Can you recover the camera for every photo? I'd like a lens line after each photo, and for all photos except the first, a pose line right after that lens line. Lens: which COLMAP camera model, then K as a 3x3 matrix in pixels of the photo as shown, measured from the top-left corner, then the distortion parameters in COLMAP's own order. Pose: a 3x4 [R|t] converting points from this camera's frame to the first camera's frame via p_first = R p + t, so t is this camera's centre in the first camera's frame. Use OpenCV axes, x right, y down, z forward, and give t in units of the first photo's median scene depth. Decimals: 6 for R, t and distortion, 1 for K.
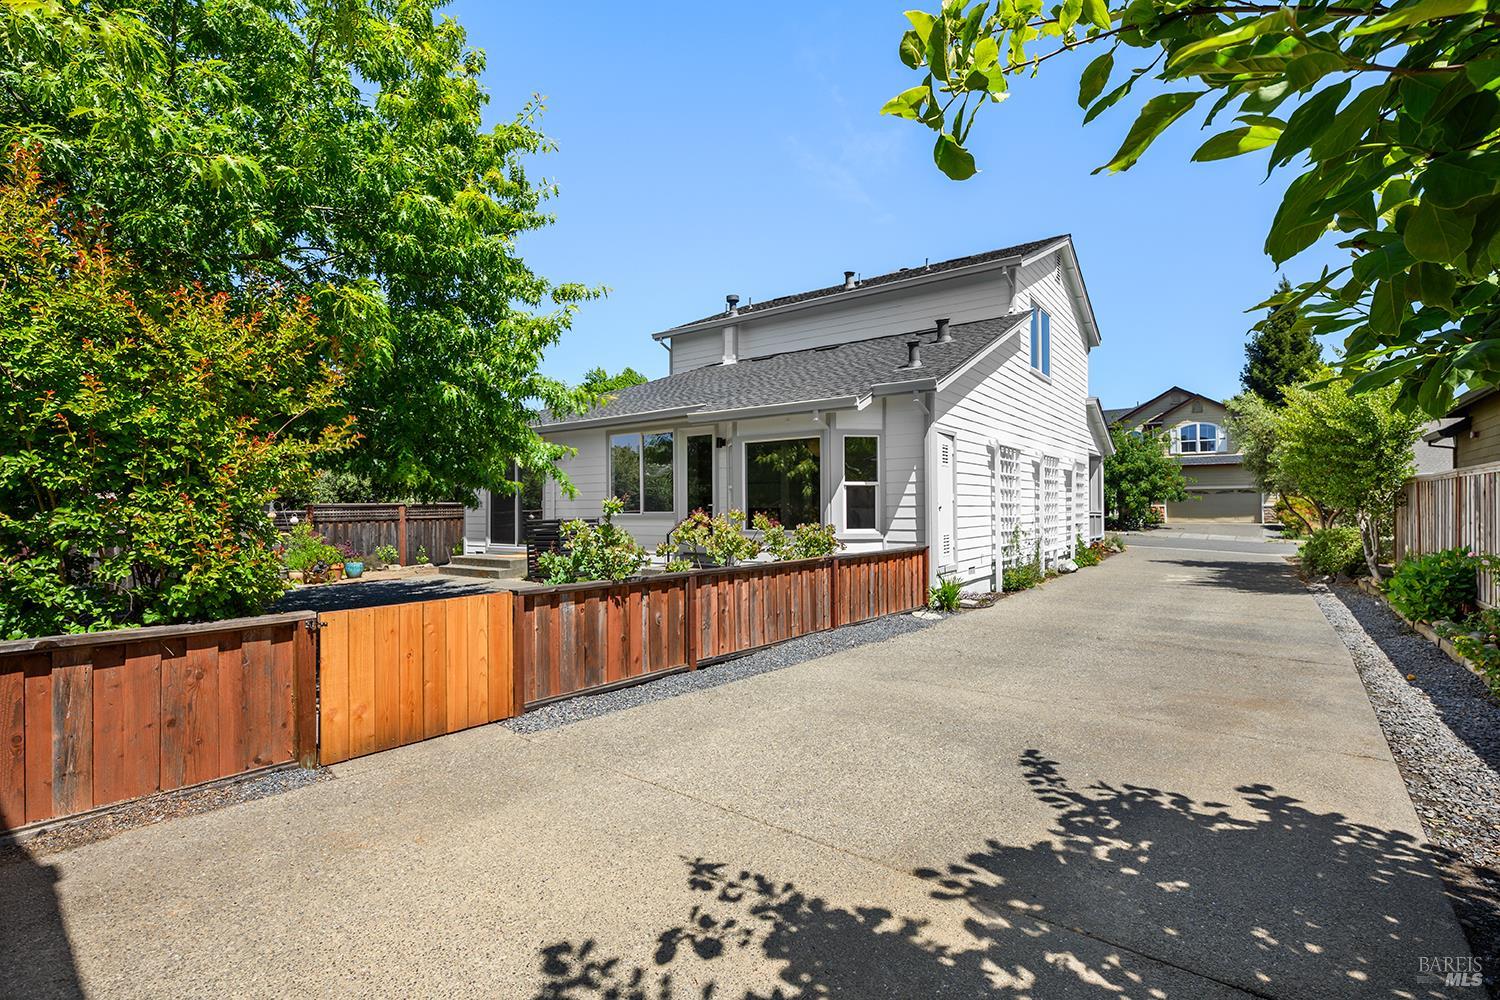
lens RADIAL K [[692.7, 0, 750.0], [0, 692.7, 500.0], [0, 0, 1]] dist [-0.002056, -0.000318]
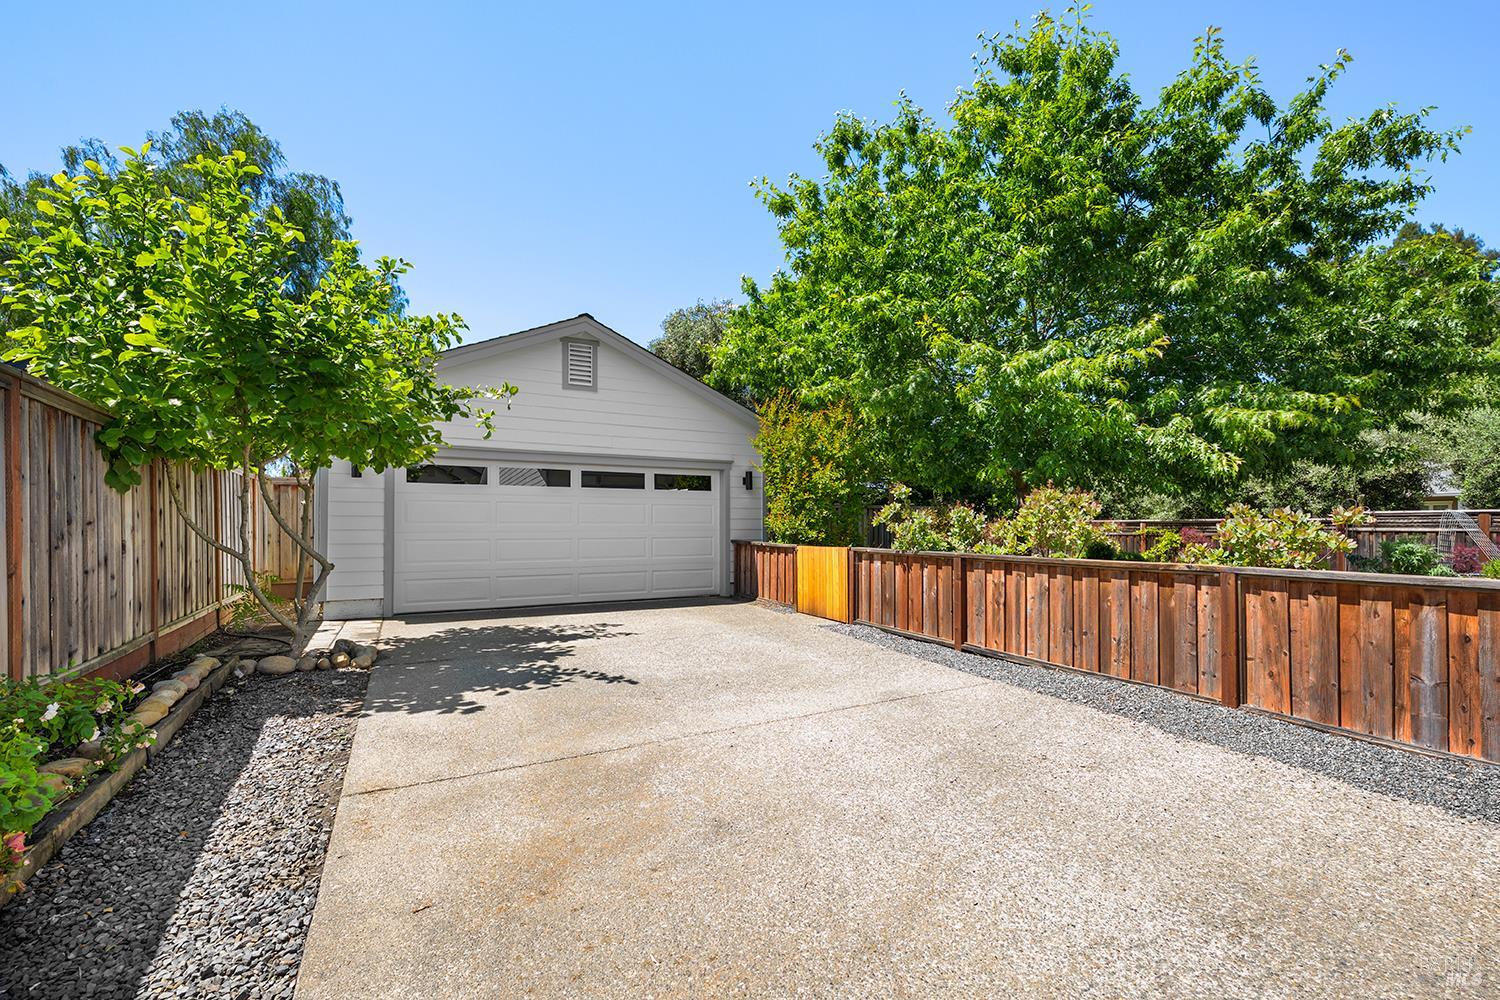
lens RADIAL K [[655.4, 0, 749.6], [0, 655.4, 518.8], [0, 0, 1]] dist [0.000272, -0.000013]
pose [[-0.409287, -0.001061, -0.912405, 1.229507], [0.007013, 0.999966, -0.004309, 0.074288], [0.912379, -0.008162, -0.409266, 1.492299]]
